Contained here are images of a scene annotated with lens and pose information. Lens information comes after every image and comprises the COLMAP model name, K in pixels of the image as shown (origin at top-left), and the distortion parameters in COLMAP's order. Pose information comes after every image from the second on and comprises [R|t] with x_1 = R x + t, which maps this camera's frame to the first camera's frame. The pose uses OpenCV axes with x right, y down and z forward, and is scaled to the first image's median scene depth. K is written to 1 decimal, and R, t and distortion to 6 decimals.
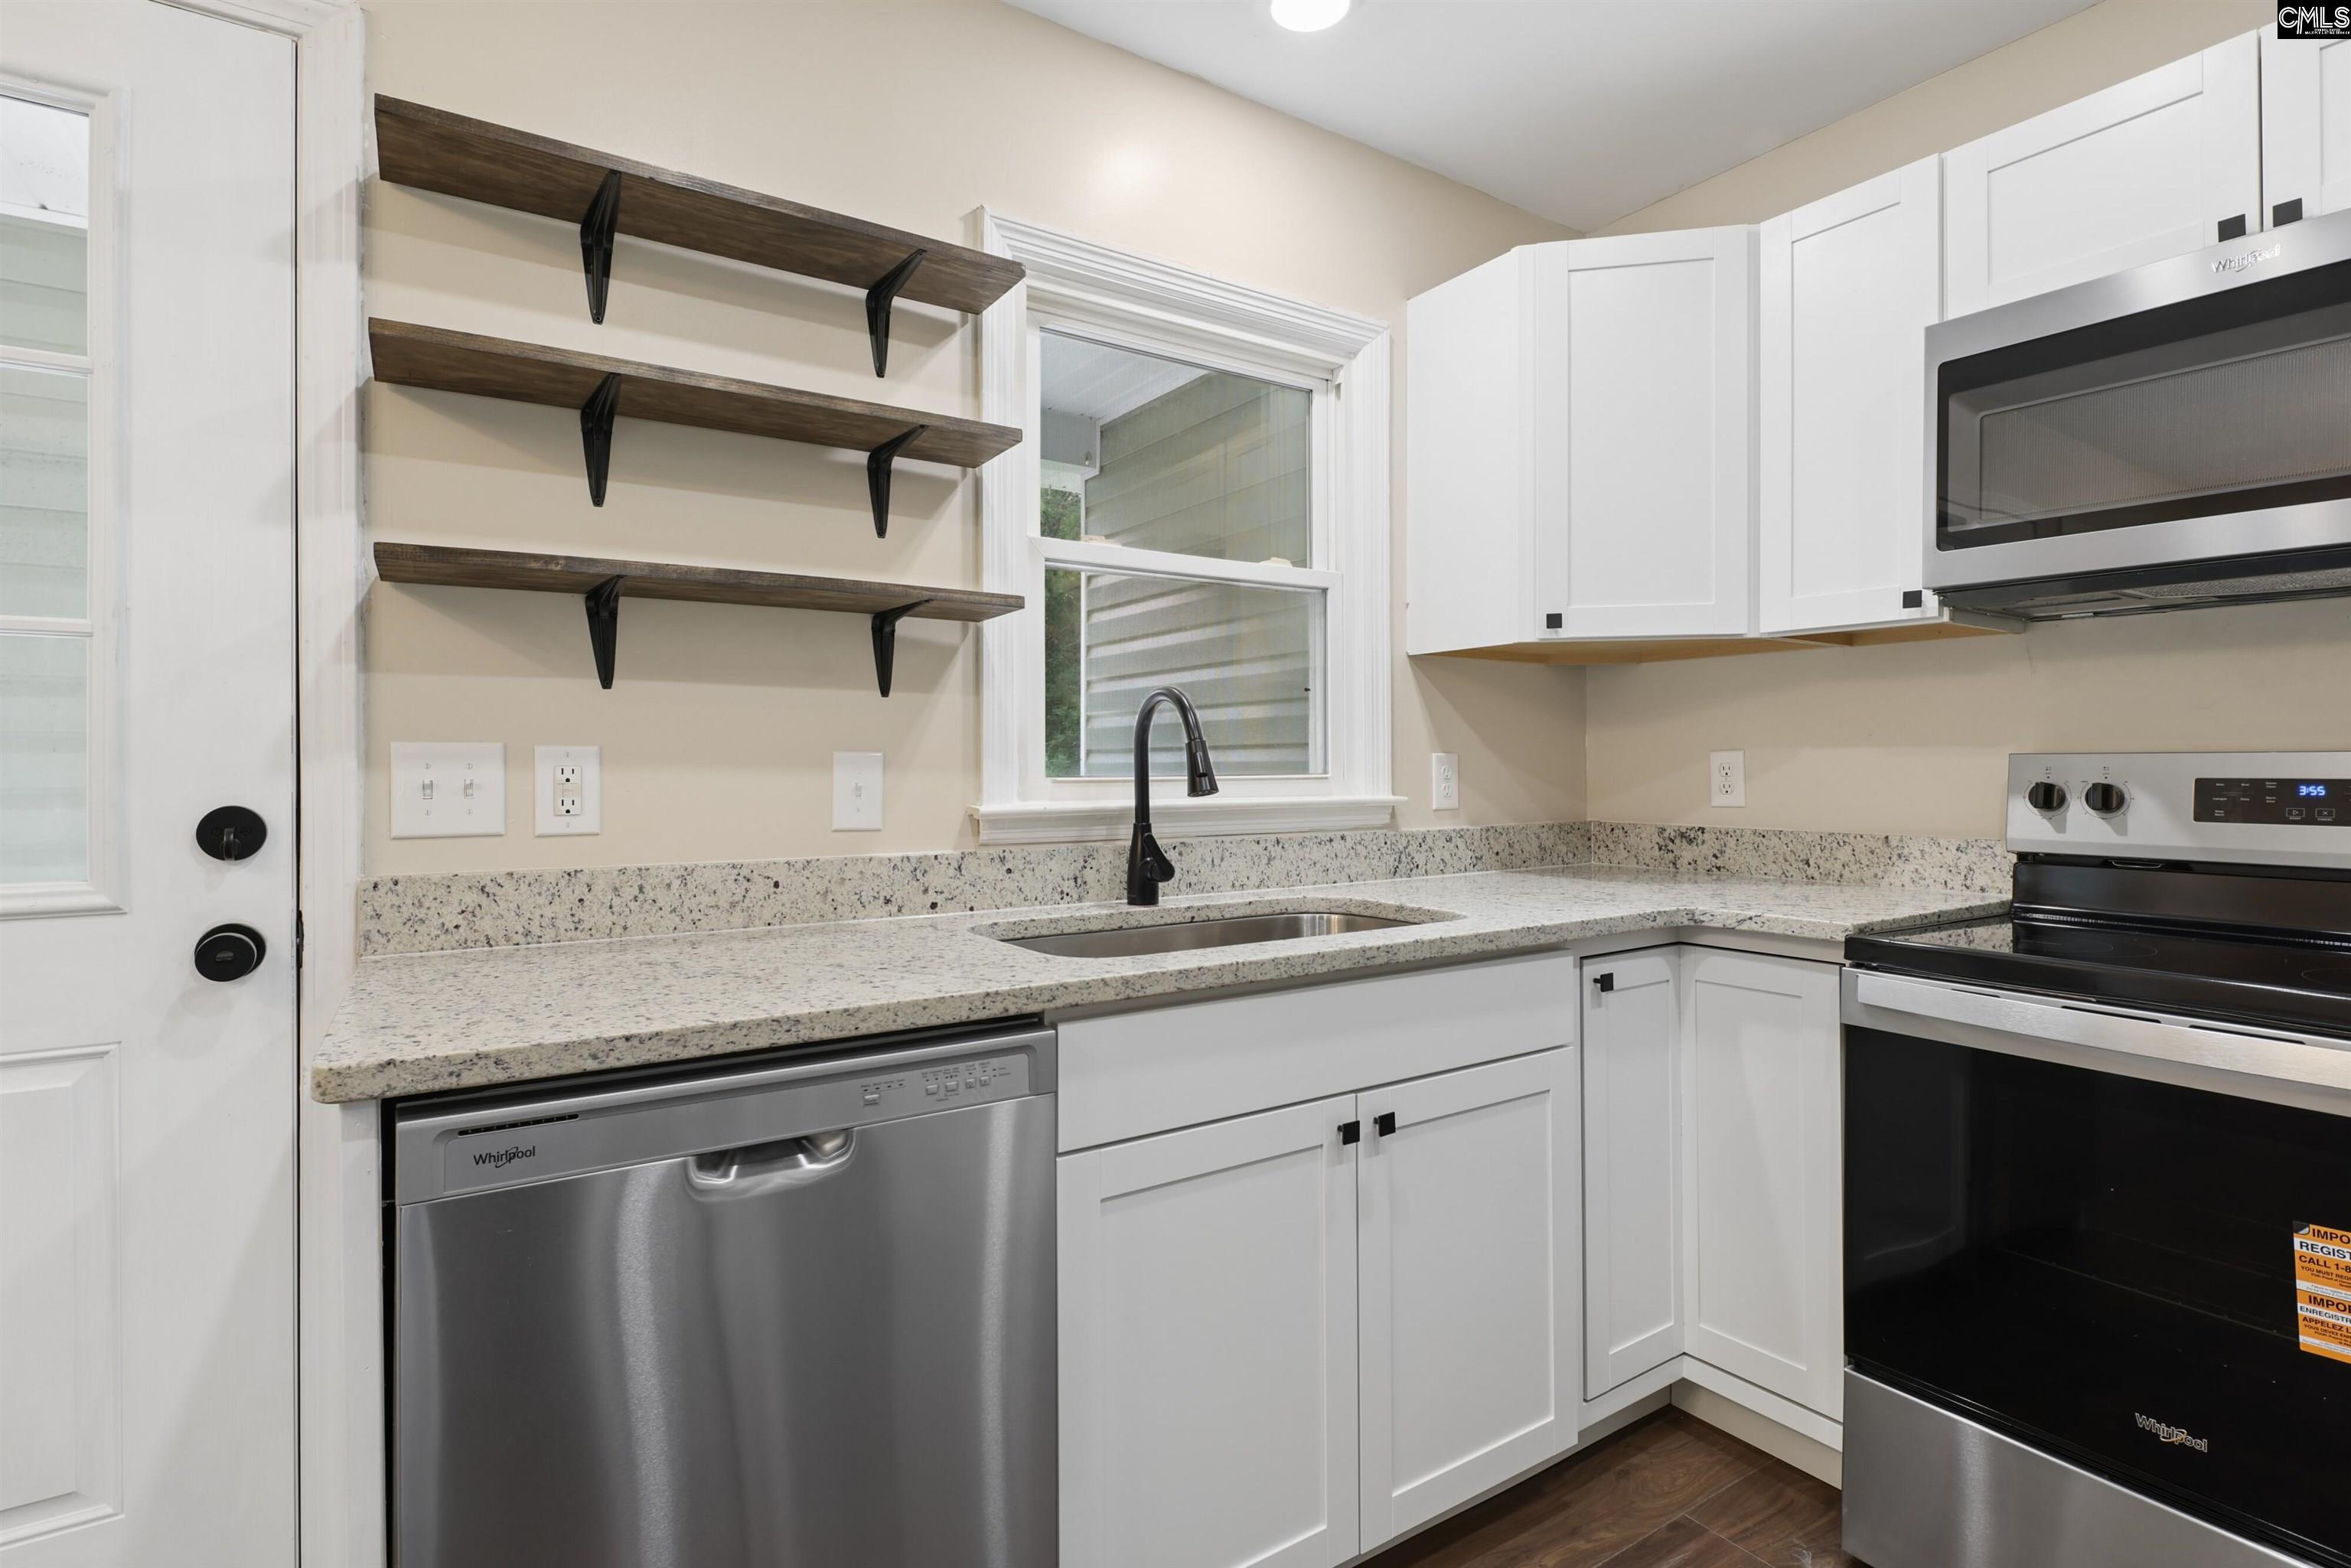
lens RADIAL K [[1134.6, 0, 1172.8], [0, 1134.6, 763.8], [0, 0, 1]] dist [-0.000570, -0.002706]
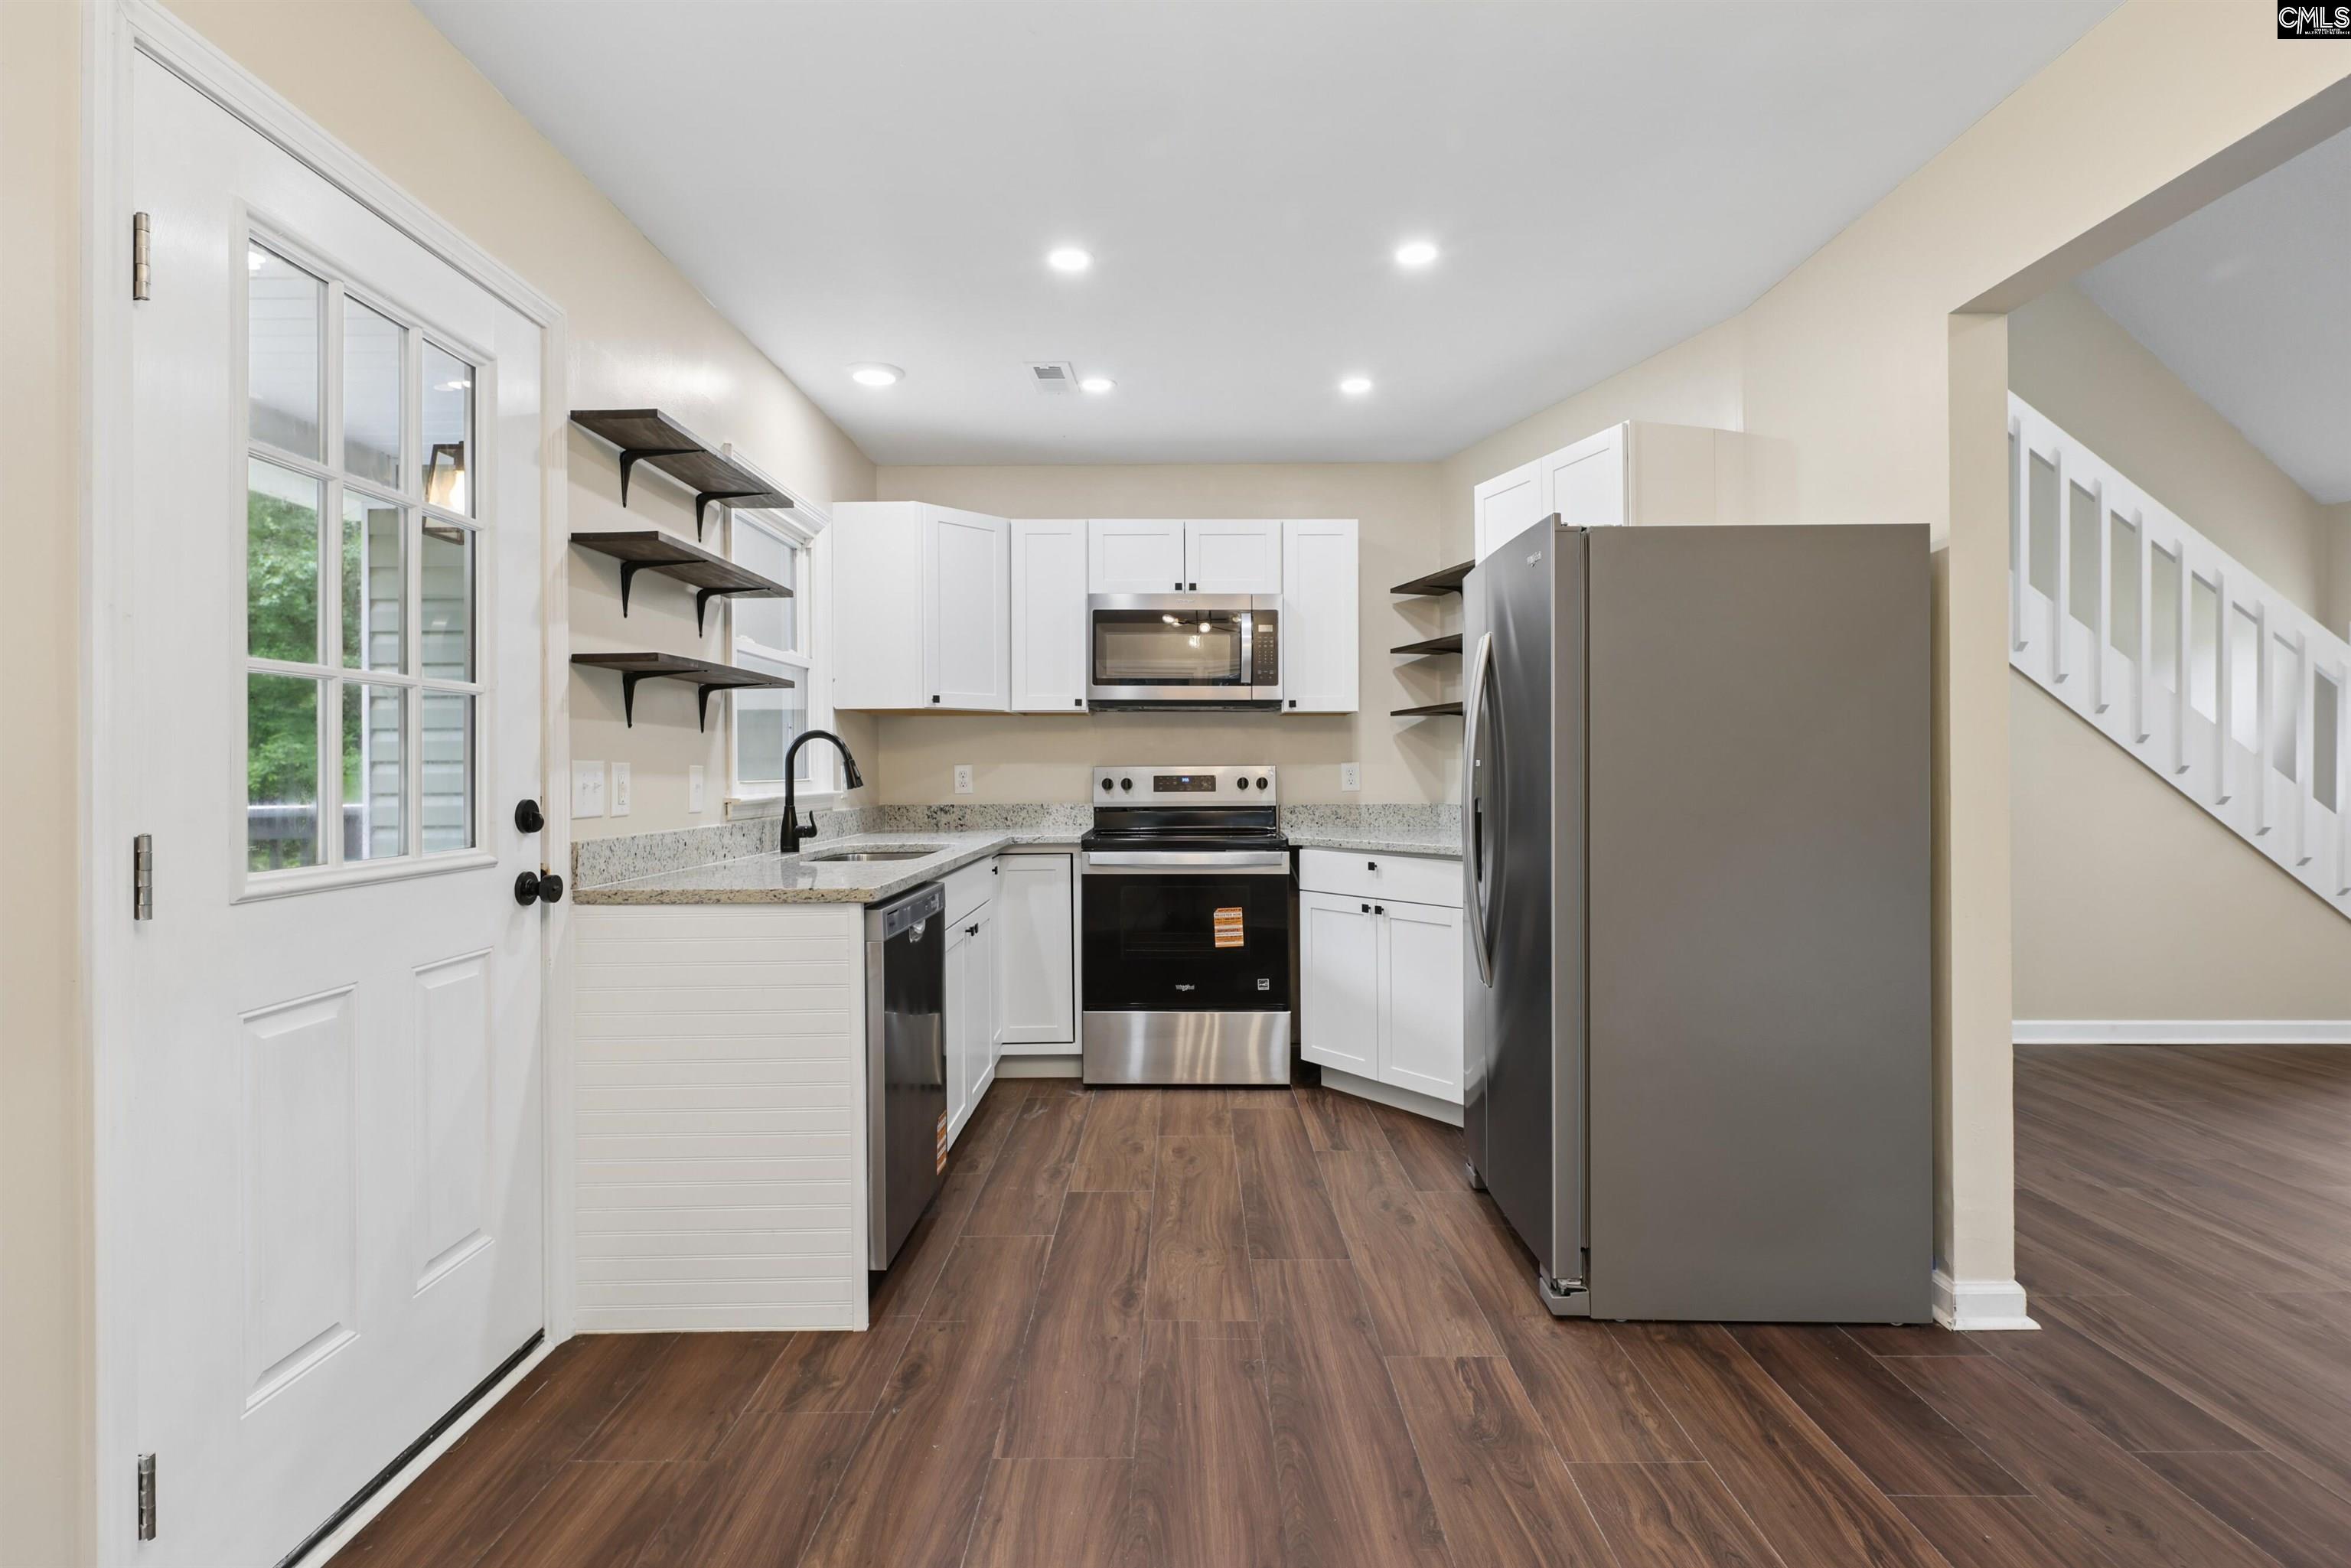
lens RADIAL K [[1134.6, 0, 1176.0], [0, 1134.6, 767.6], [0, 0, 1]] dist [-0.000570, -0.002706]
pose [[0.552664, 0.000323, 0.833404, -1.266795], [0.002124, 0.999996, -0.001797, -0.002635], [-0.833401, 0.002763, 0.552661, -0.513428]]
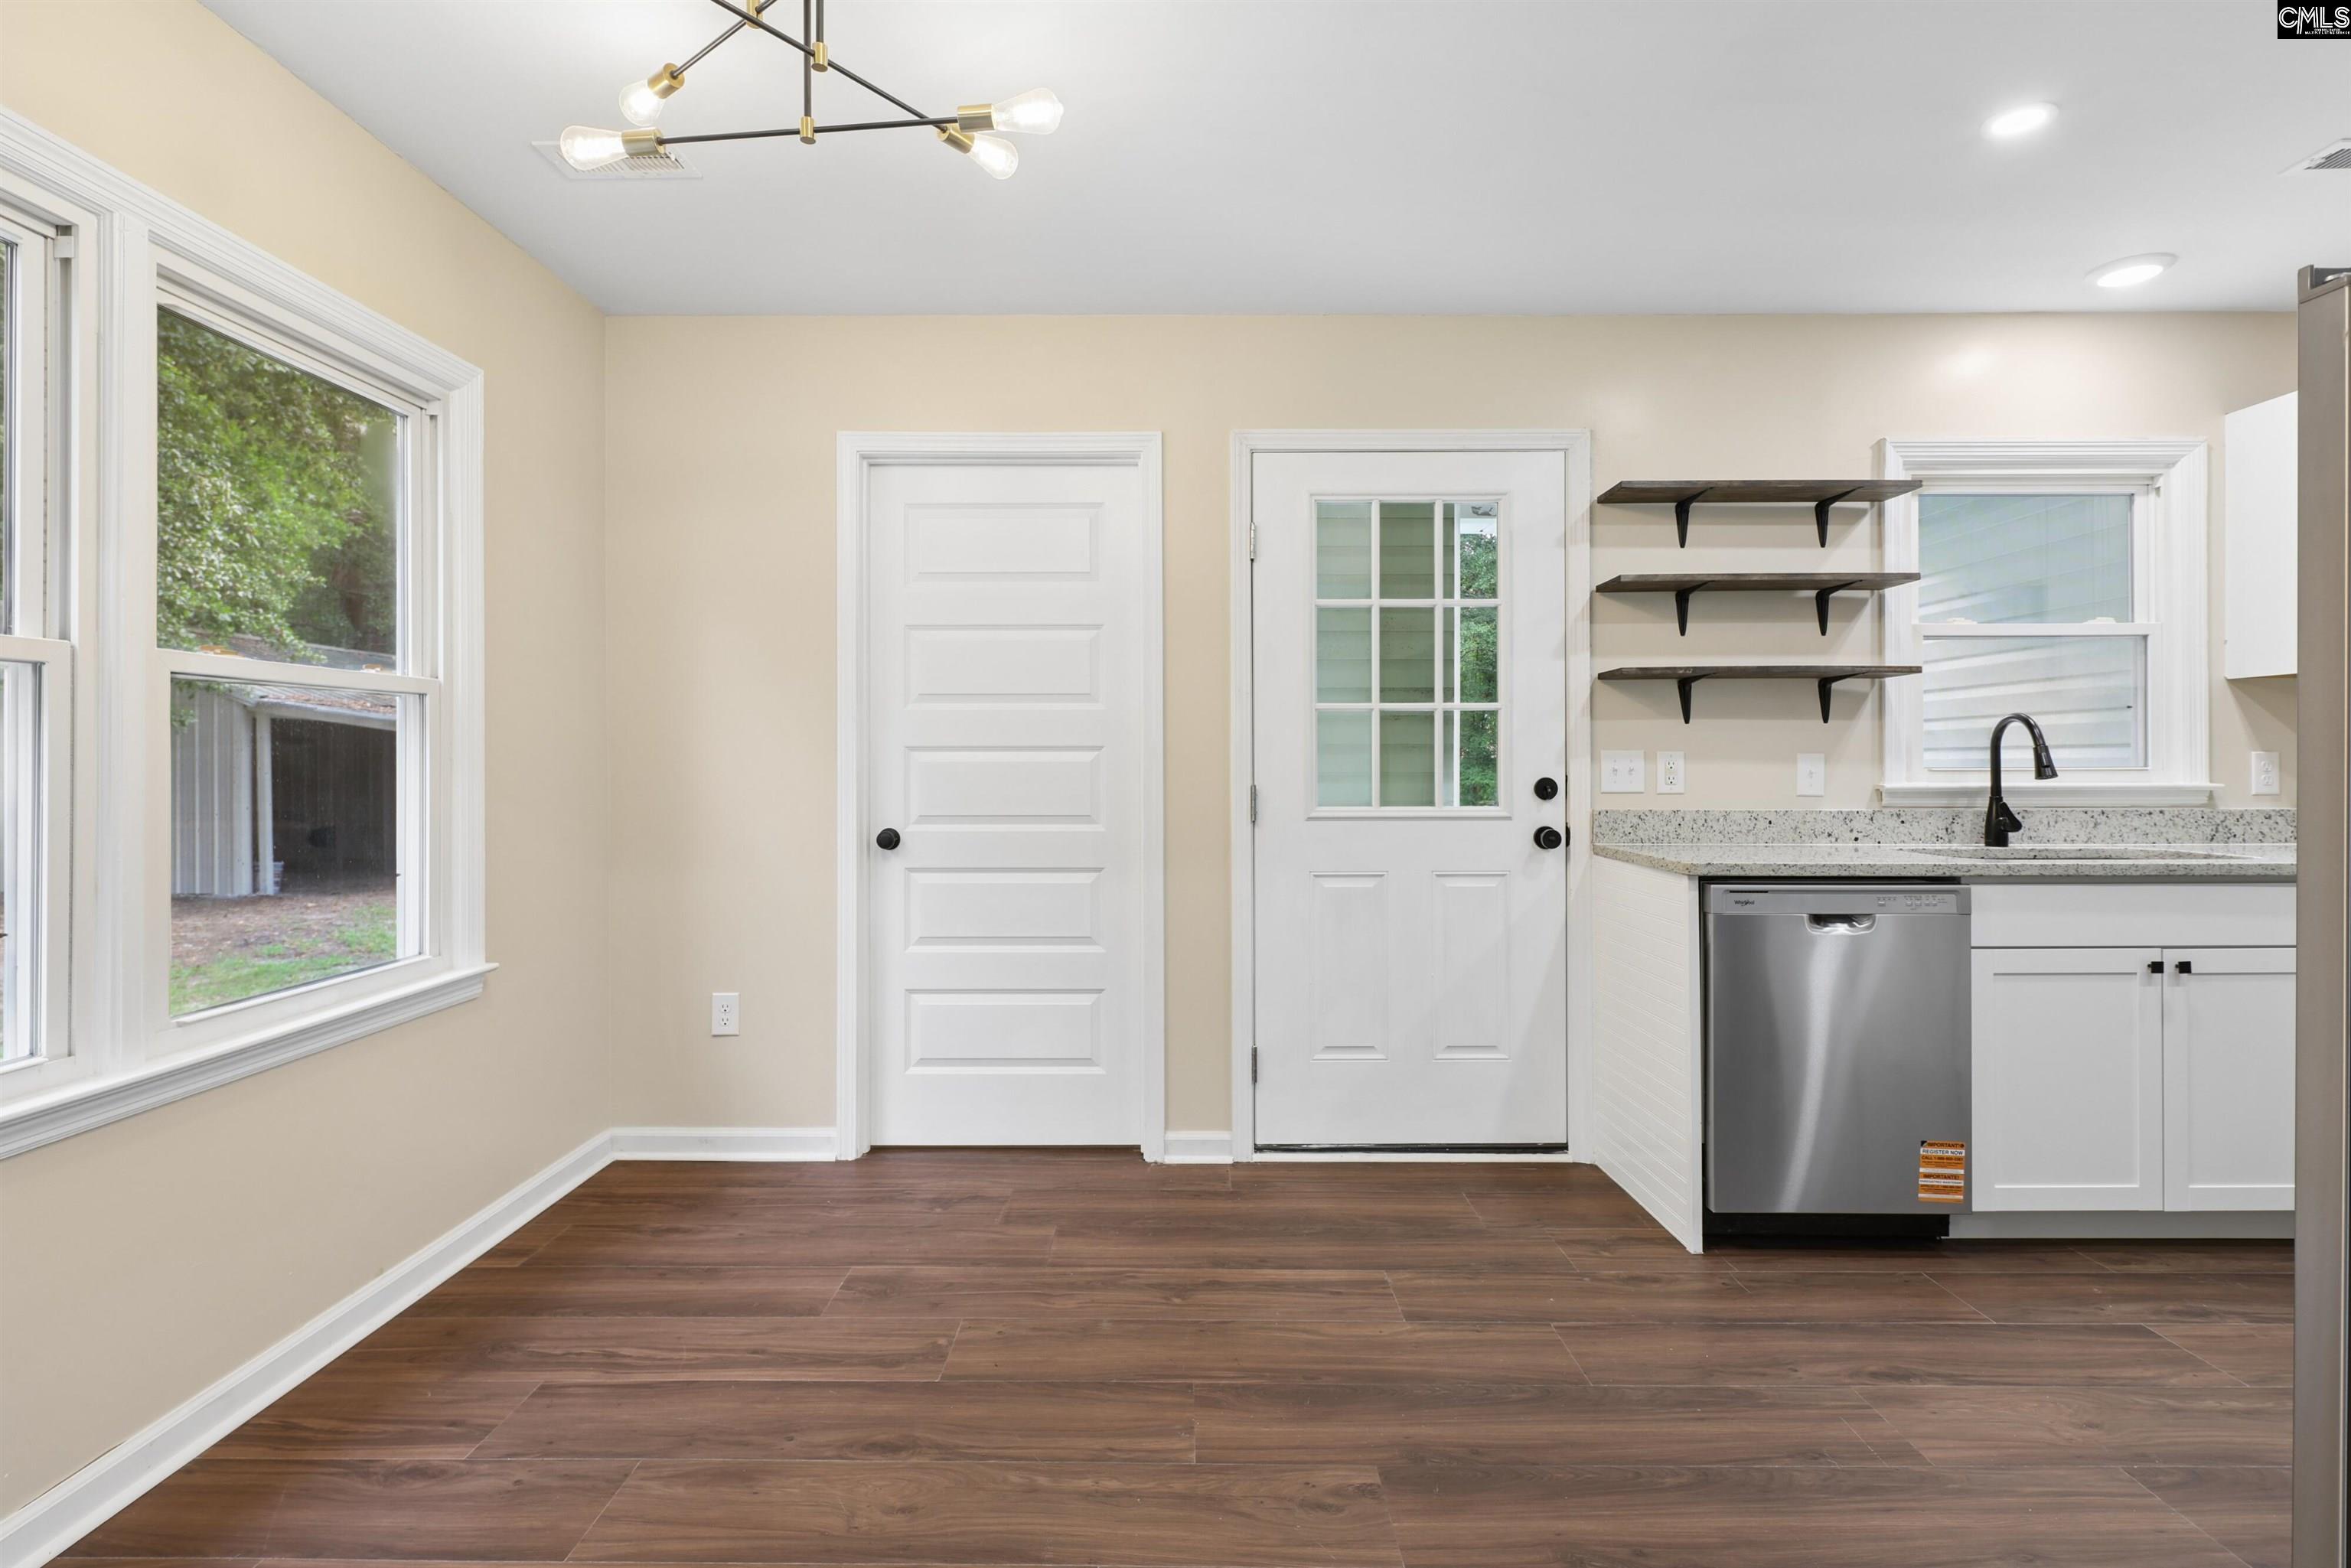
lens RADIAL K [[1134.6, 0, 1167.1], [0, 1134.6, 763.1], [0, 0, 1]] dist [-0.000570, -0.002706]
pose [[0.828757, 0.000034, -0.559609, -0.111577], [0.000276, 1.000000, 0.000470, 0.003939], [0.559609, -0.000544, 0.828756, -1.097899]]
